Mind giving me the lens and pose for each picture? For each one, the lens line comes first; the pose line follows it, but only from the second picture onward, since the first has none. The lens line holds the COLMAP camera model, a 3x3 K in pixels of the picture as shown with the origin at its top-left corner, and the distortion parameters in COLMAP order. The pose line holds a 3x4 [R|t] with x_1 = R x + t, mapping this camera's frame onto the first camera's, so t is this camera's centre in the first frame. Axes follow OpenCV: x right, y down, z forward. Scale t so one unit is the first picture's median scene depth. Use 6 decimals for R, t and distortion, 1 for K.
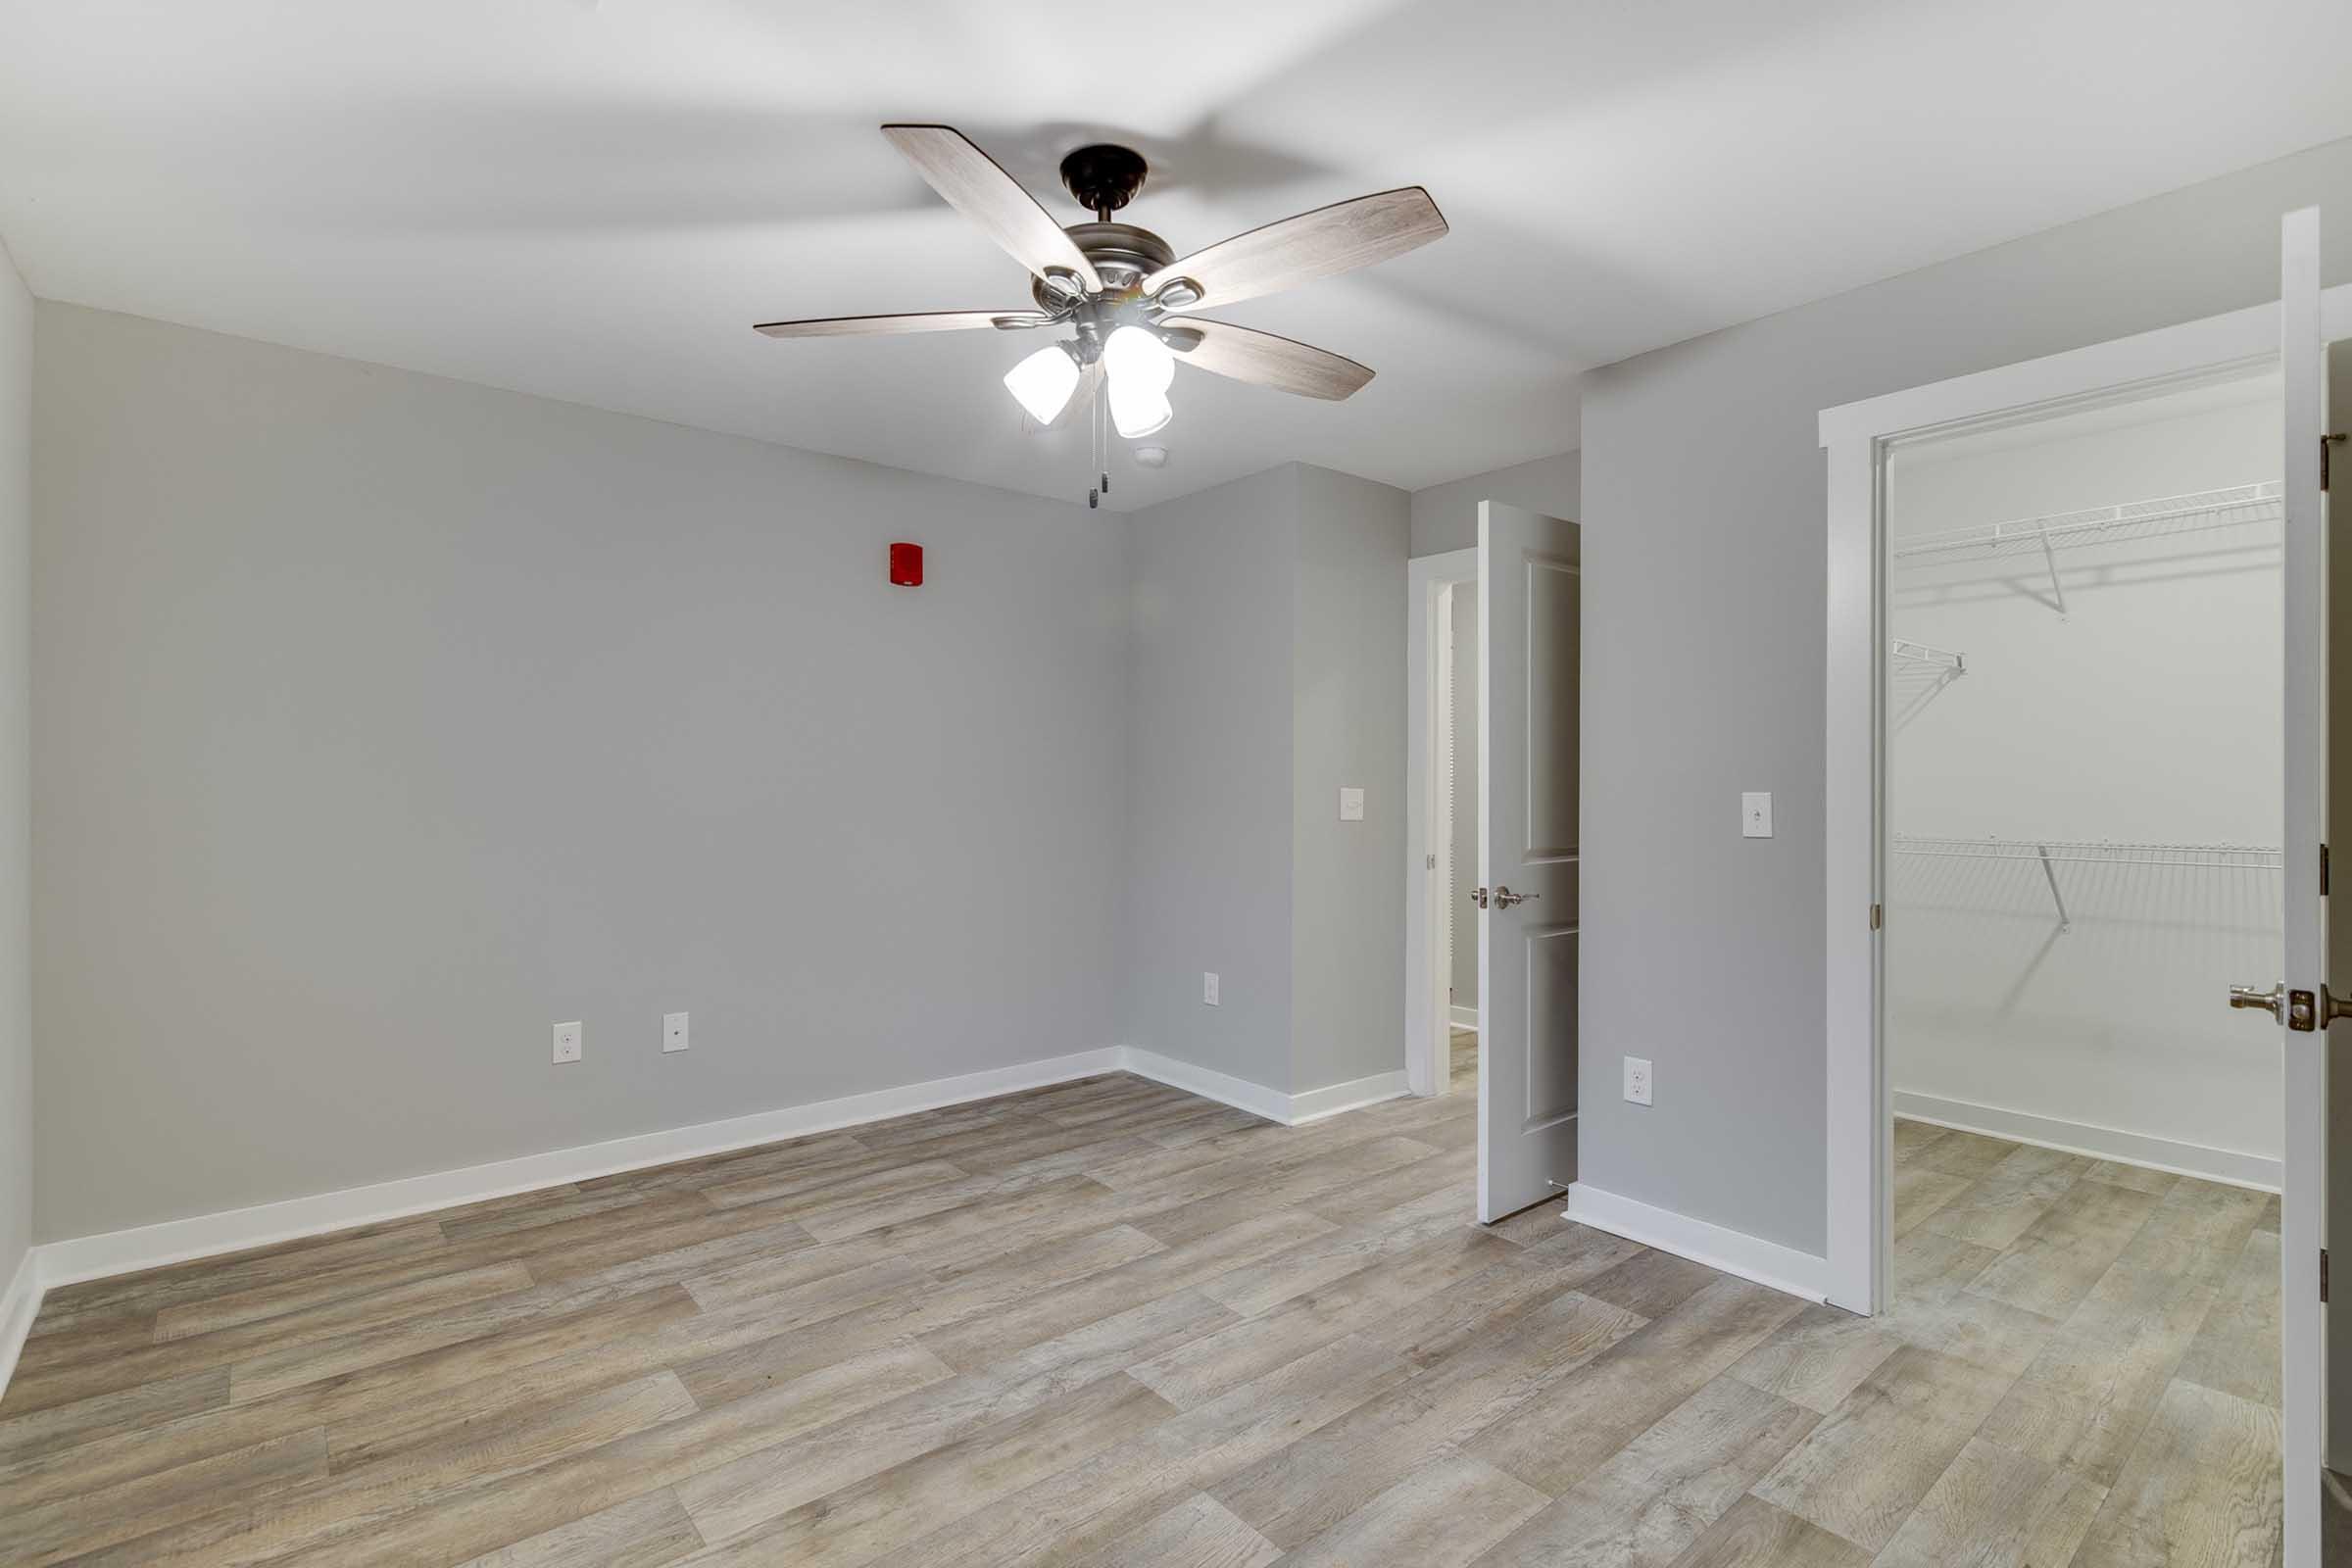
lens RADIAL K [[1081.1, 0, 1165.6], [0, 1081.1, 779.8], [0, 0, 1]] dist [-0.000697, 0.000186]
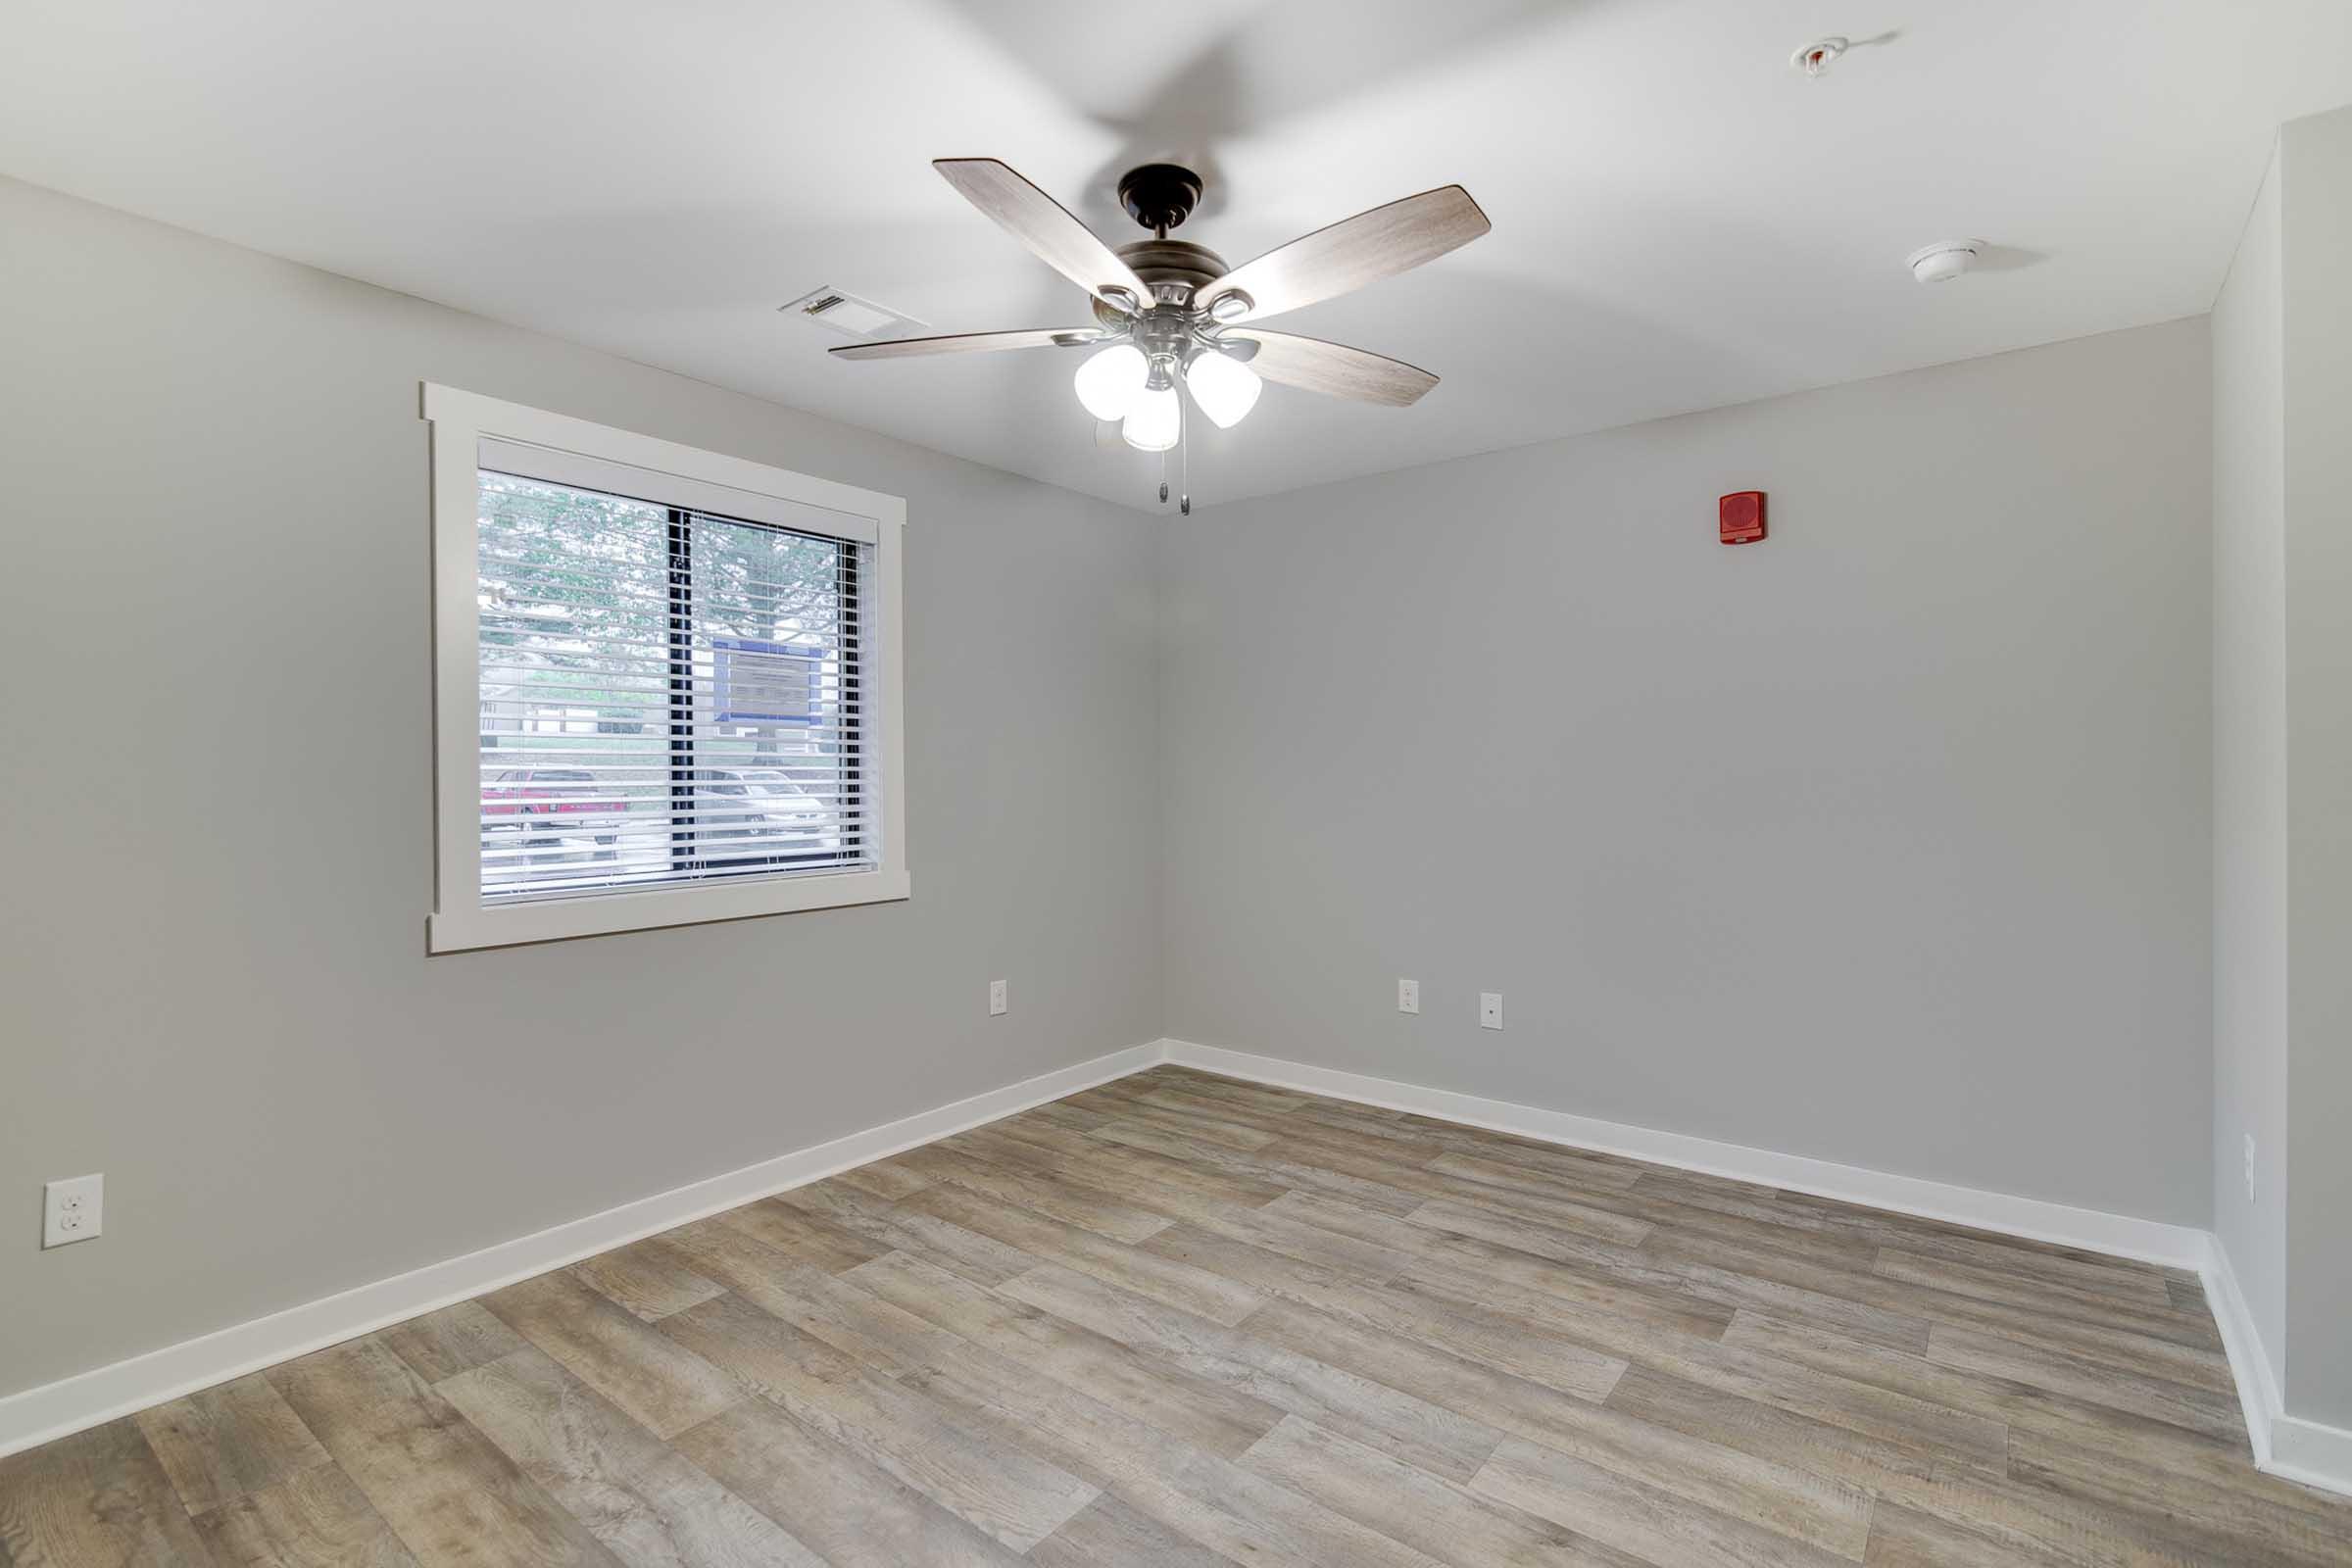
lens RADIAL K [[1112.4, 0, 1202.3], [0, 1112.4, 777.4], [0, 0, 1]] dist [-0.001391, -0.002908]
pose [[0.228850, -0.004855, -0.973450, 0.669290], [0.002894, 0.999987, -0.004307, 0.003273], [0.973457, -0.001831, 0.228861, 0.542749]]
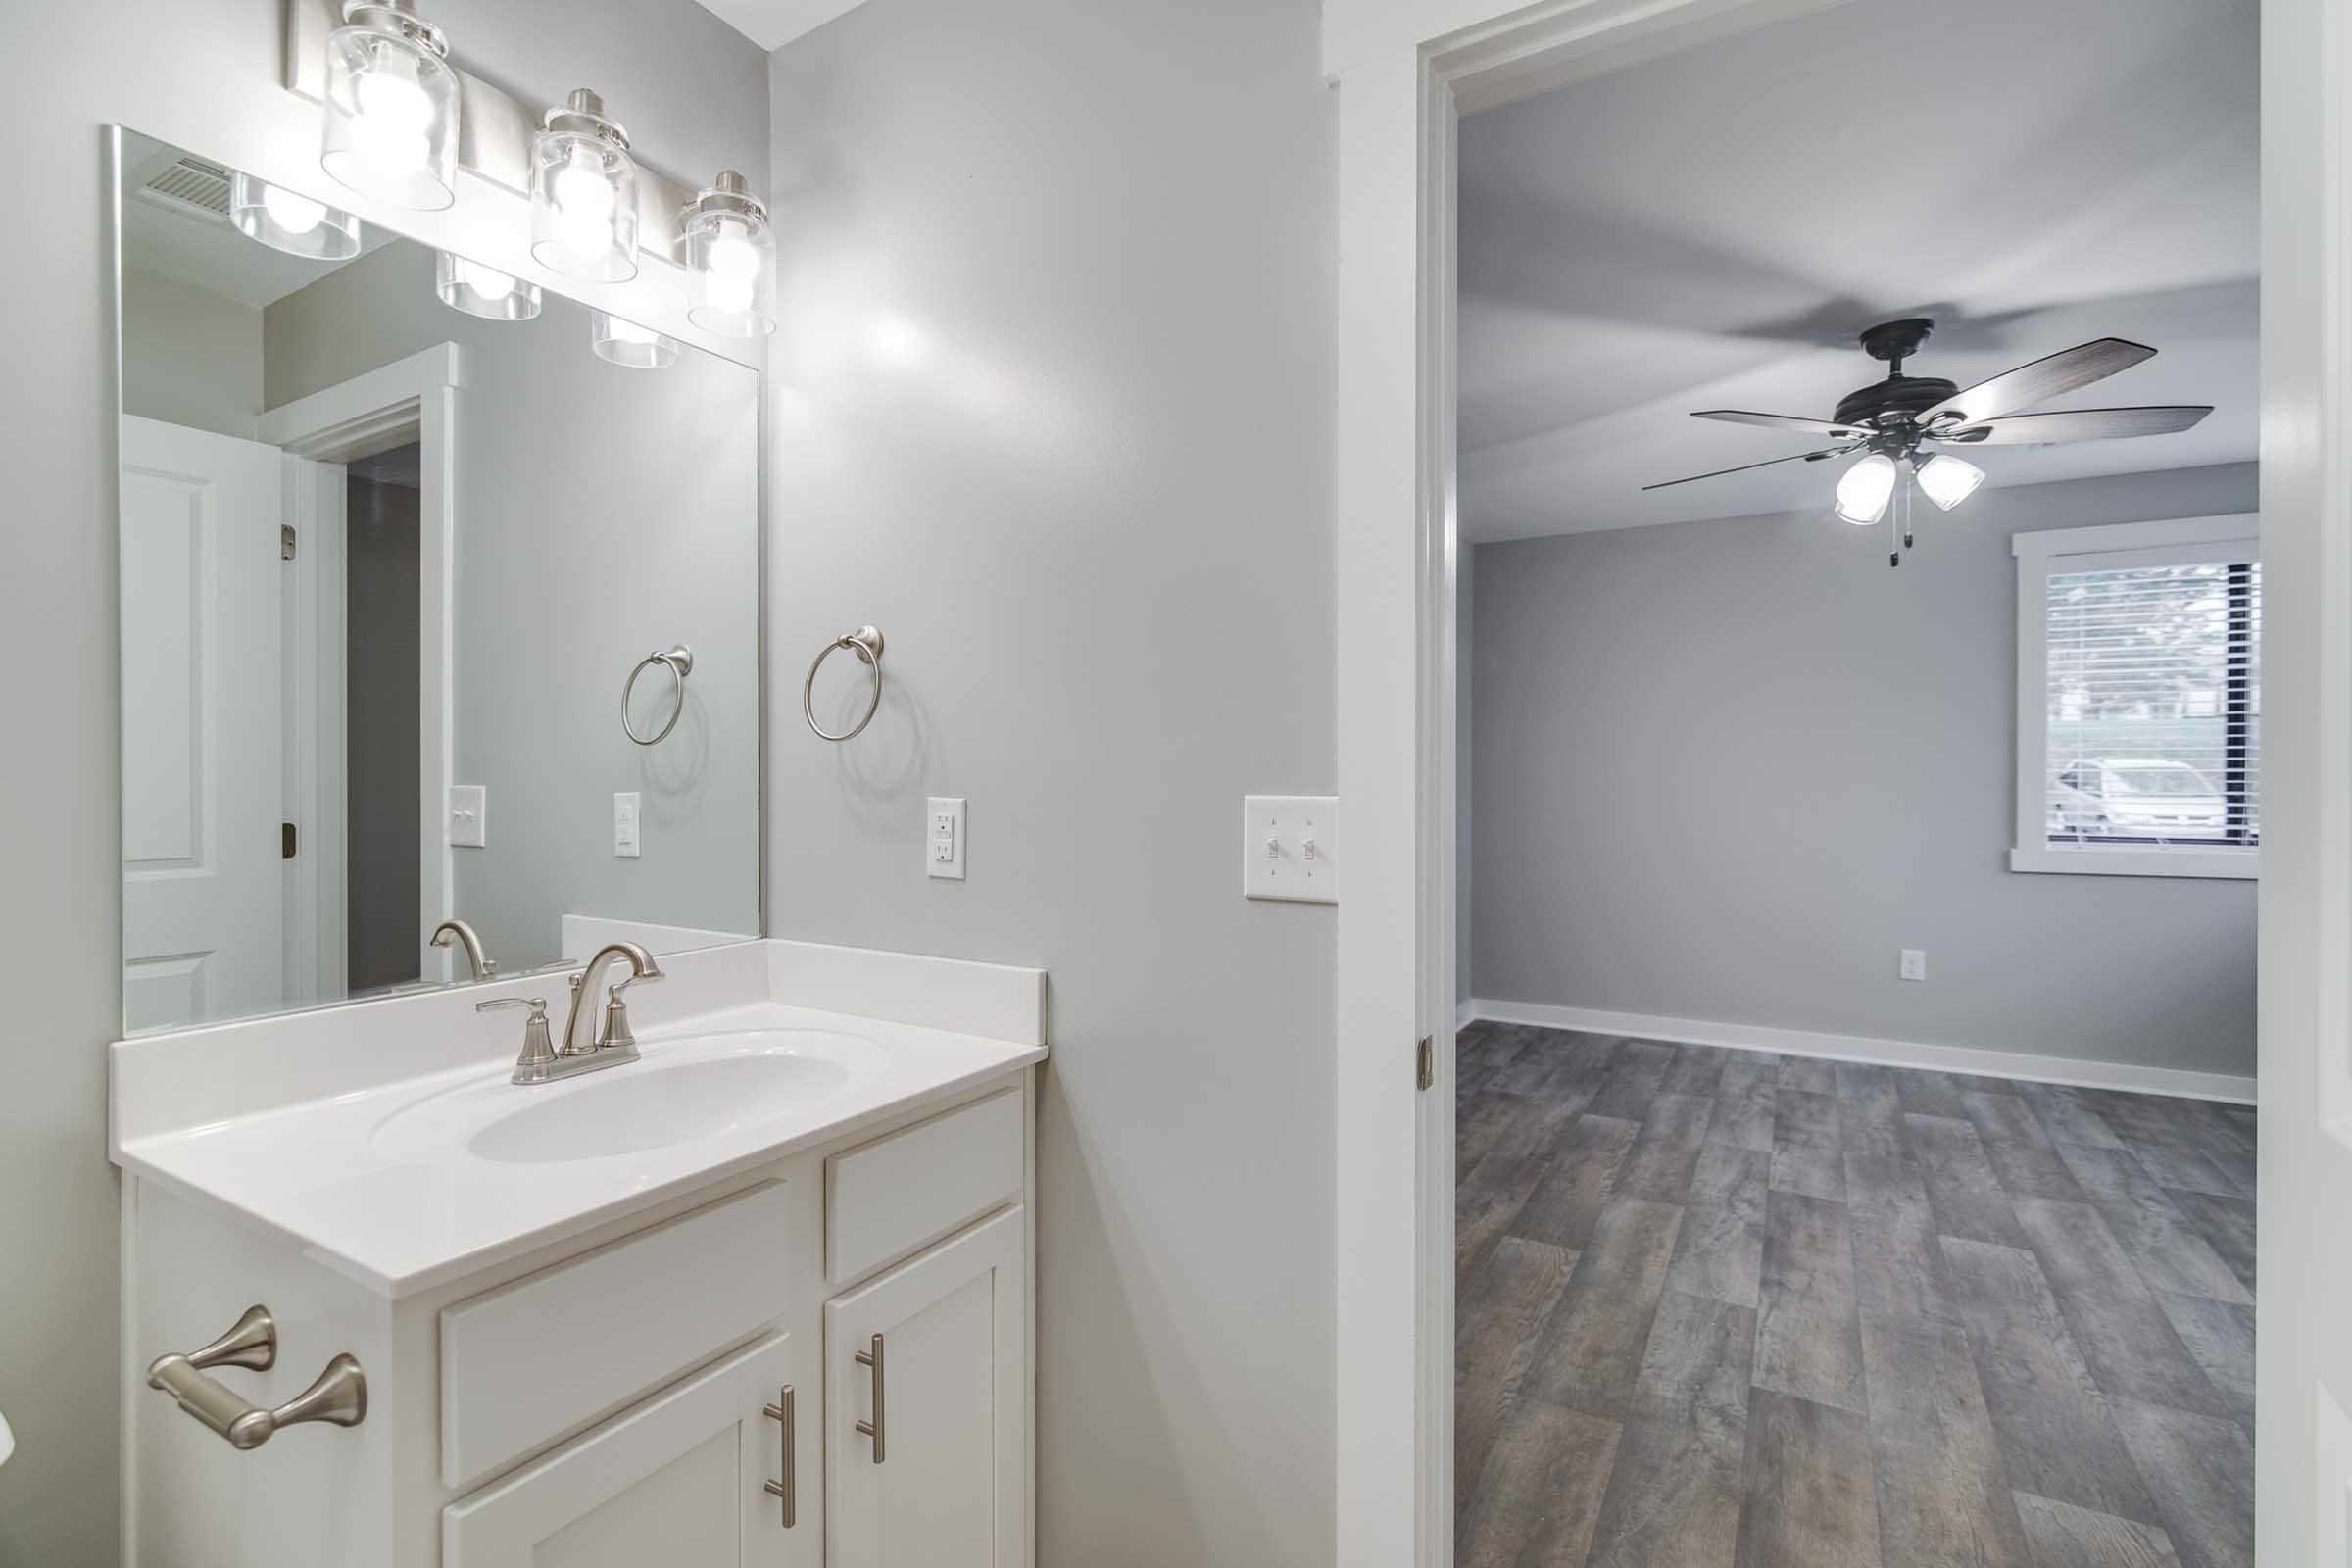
lens RADIAL K [[1081.1, 0, 1165.6], [0, 1081.1, 779.8], [0, 0, 1]] dist [-0.000697, 0.000186]
pose [[0.943798, -0.015051, 0.330180, -0.934252], [0.011788, 0.999860, 0.011883, -0.004112], [-0.330313, -0.007323, 0.943843, -0.039579]]
